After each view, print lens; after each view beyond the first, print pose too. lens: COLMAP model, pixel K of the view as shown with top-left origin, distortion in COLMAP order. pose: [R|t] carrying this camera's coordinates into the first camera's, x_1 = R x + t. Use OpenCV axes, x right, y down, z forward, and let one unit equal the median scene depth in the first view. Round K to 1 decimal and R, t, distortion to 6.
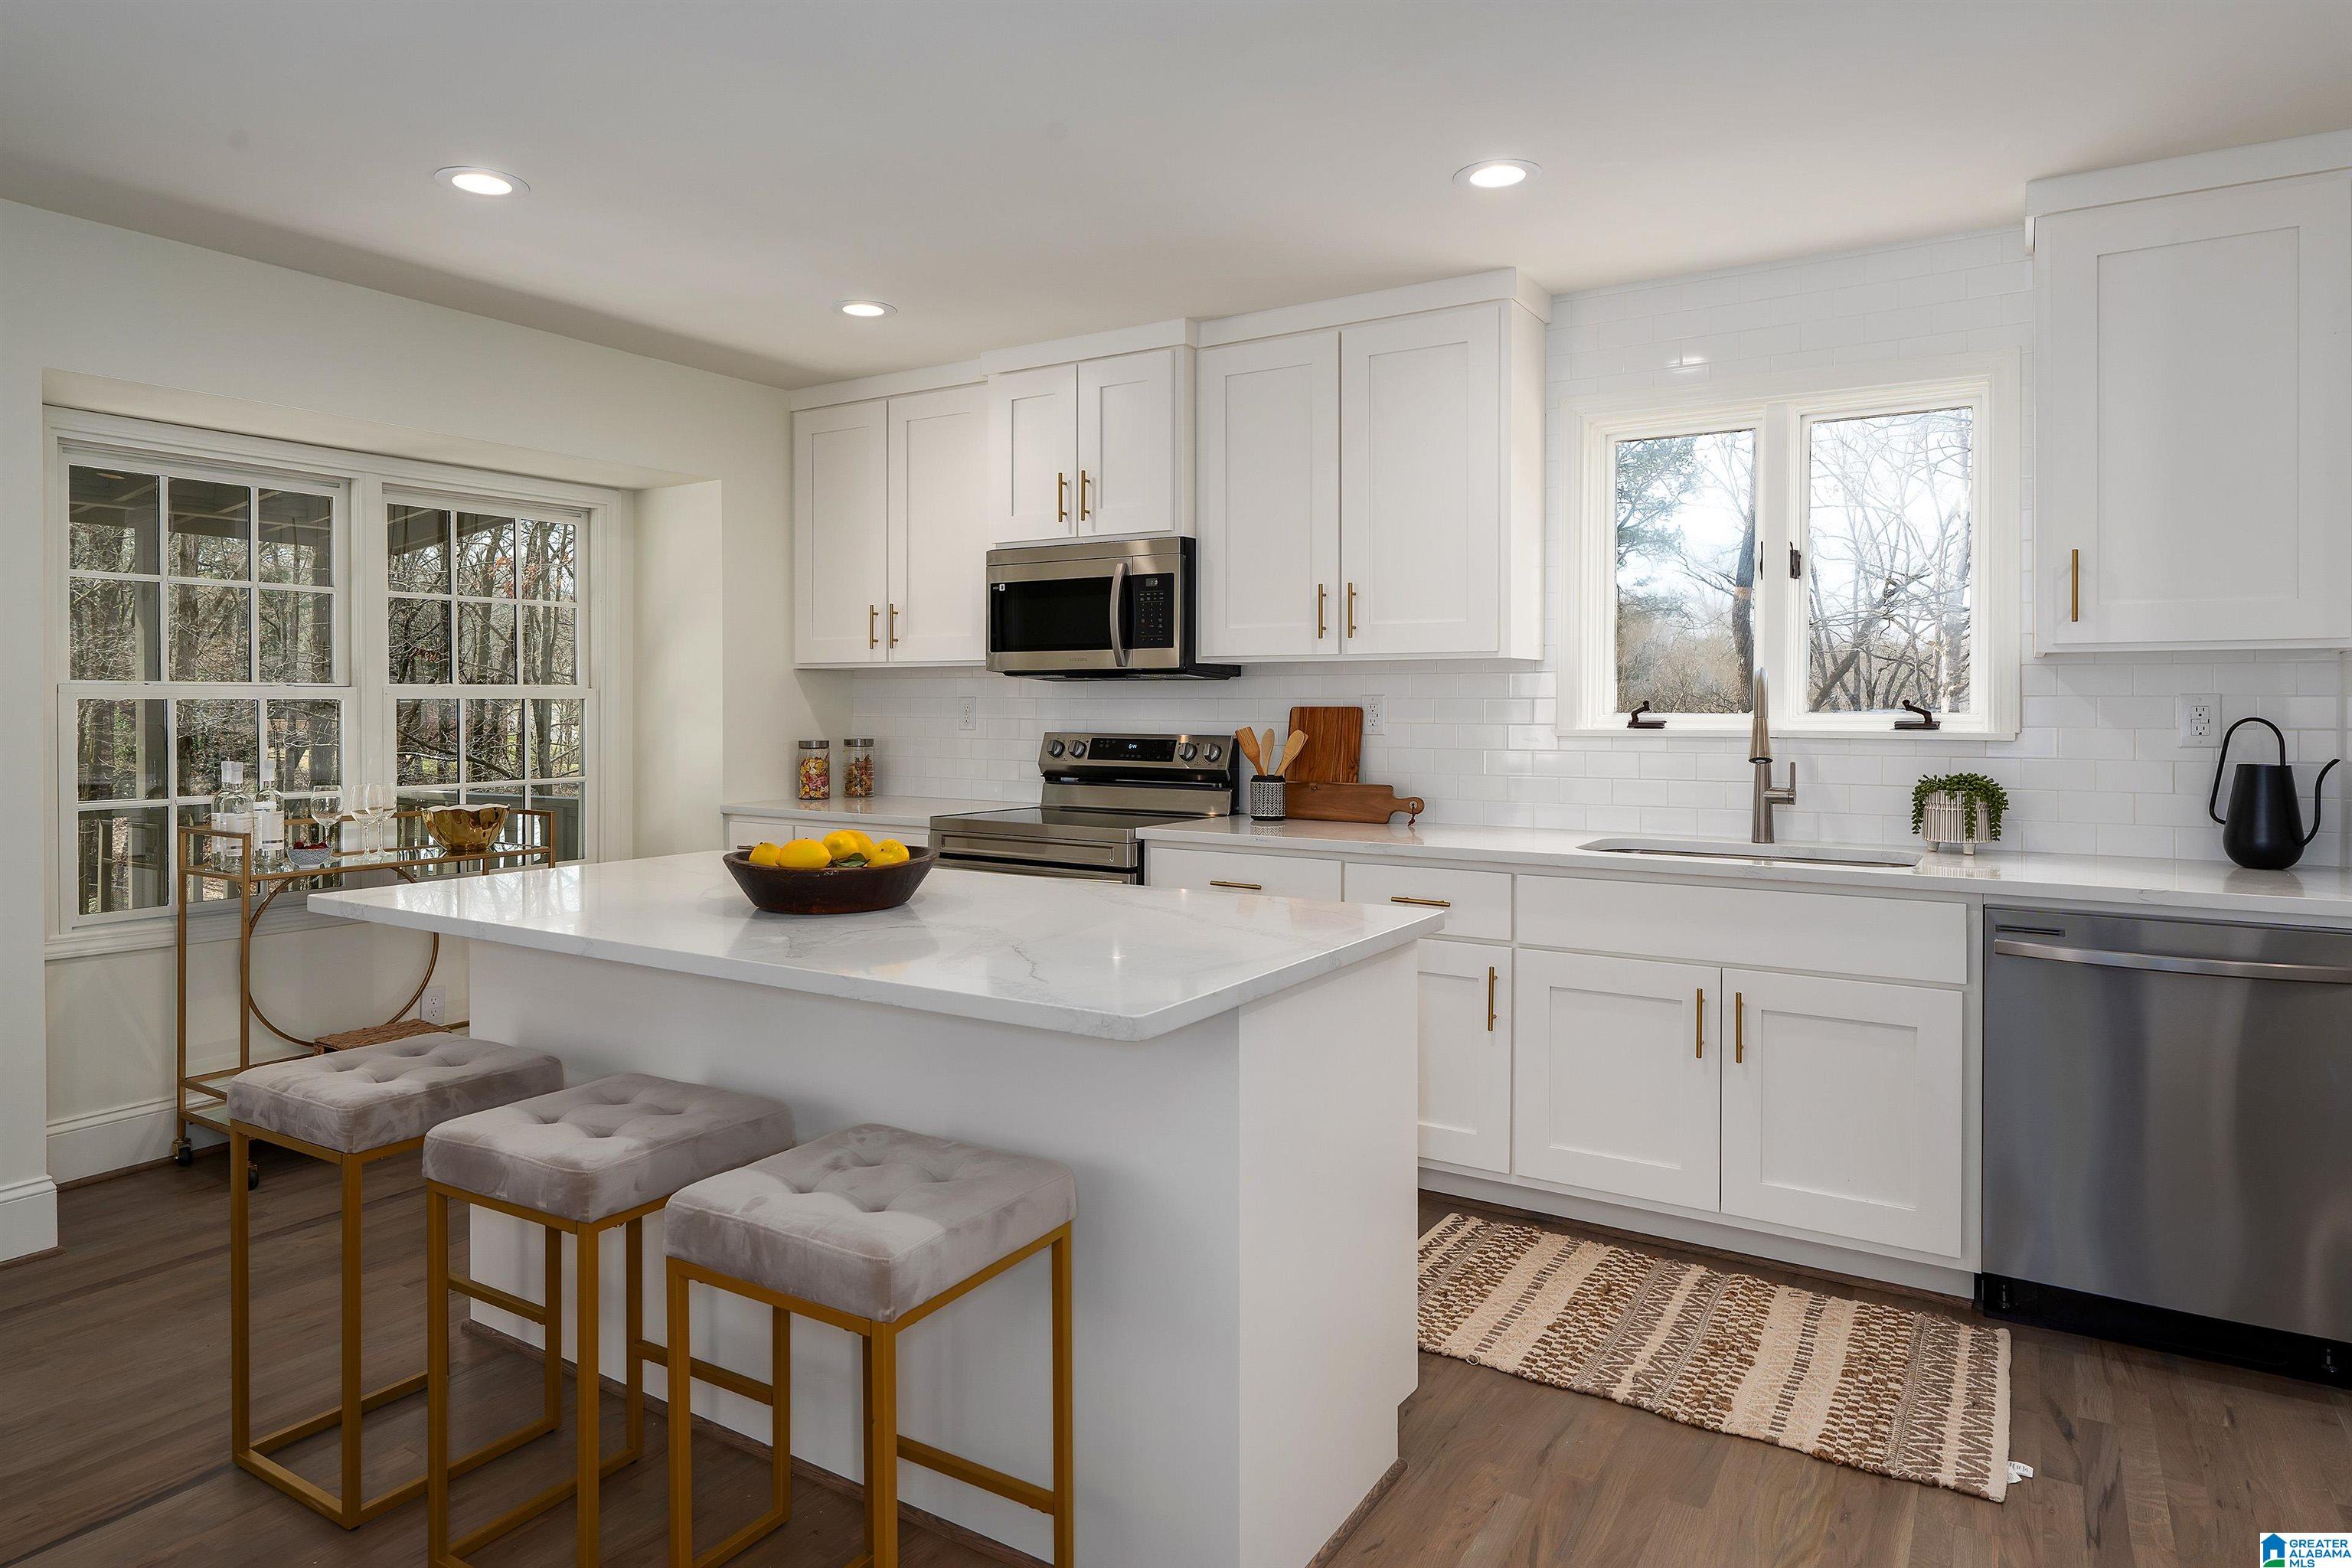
lens RADIAL K [[1393.7, 0, 1176.1], [0, 1393.7, 717.4], [0, 0, 1]] dist [0.005996, 0.000586]
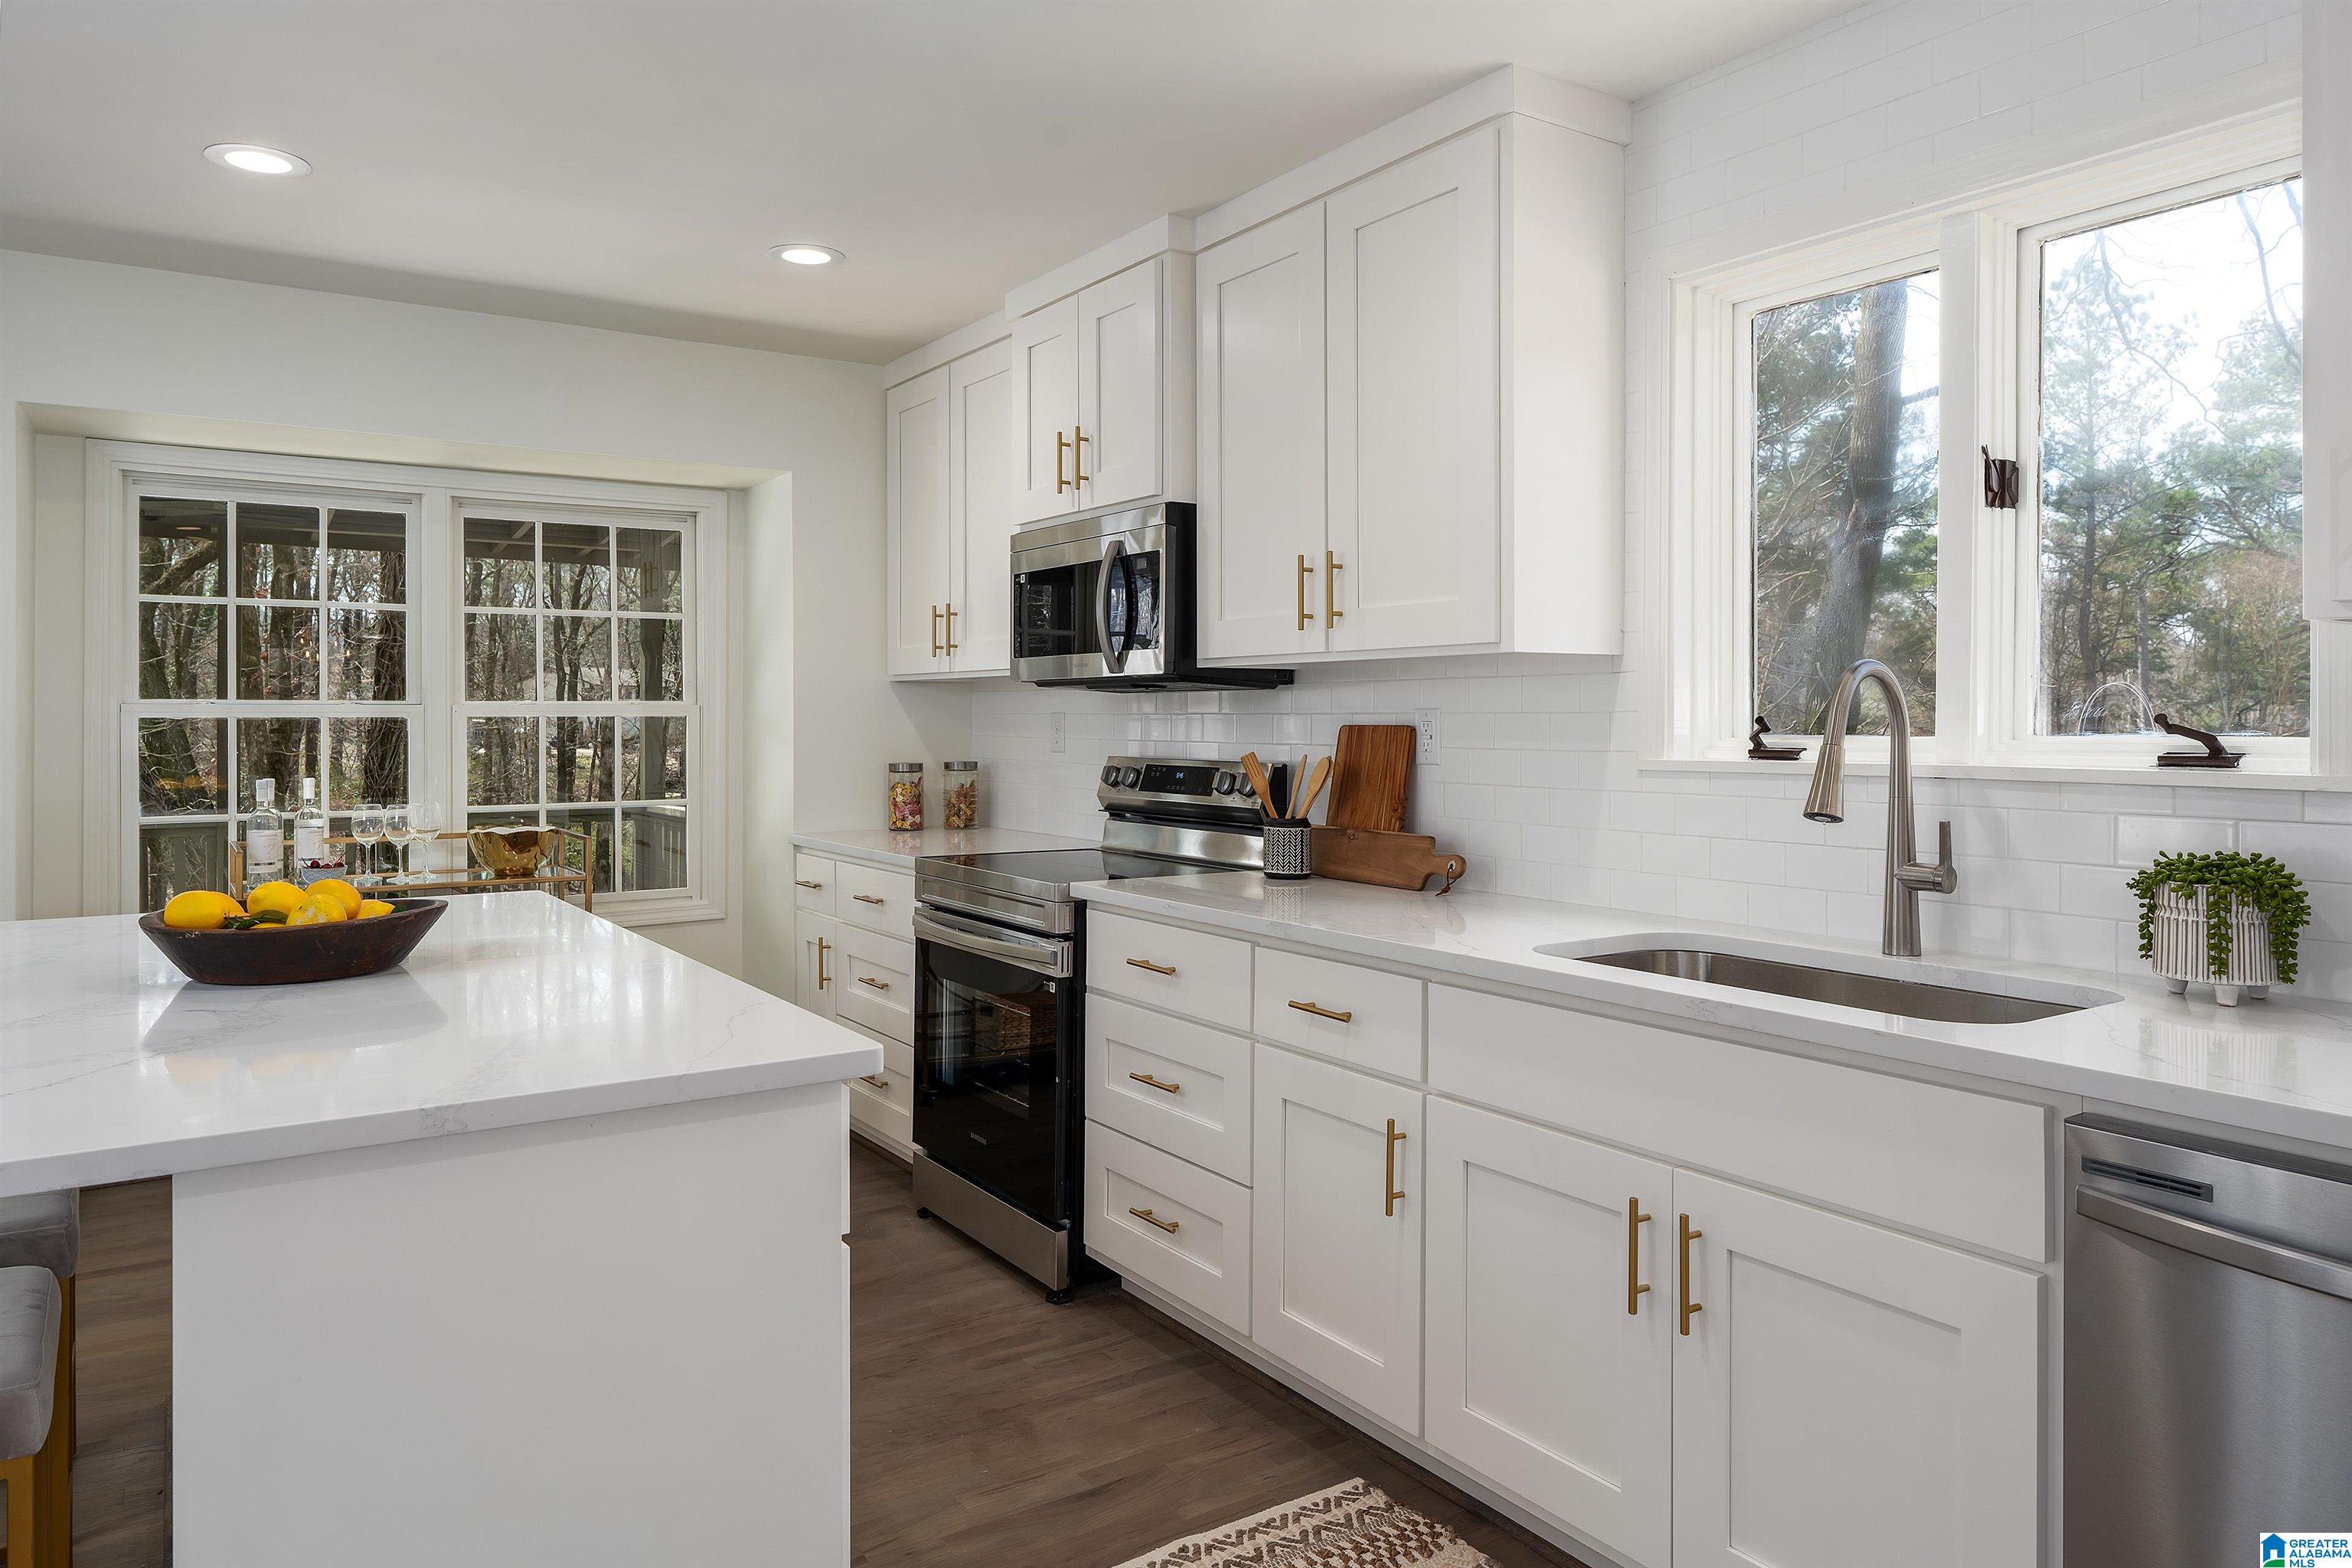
lens RADIAL K [[1526.1, 0, 1175.2], [0, 1526.1, 725.6], [0, 0, 1]] dist [-0.000496, 0.000937]
pose [[0.911938, 0.000331, -0.410328, 0.345912], [-0.002507, 0.999986, -0.004764, -0.003283], [0.410321, 0.005373, 0.911925, 0.239413]]
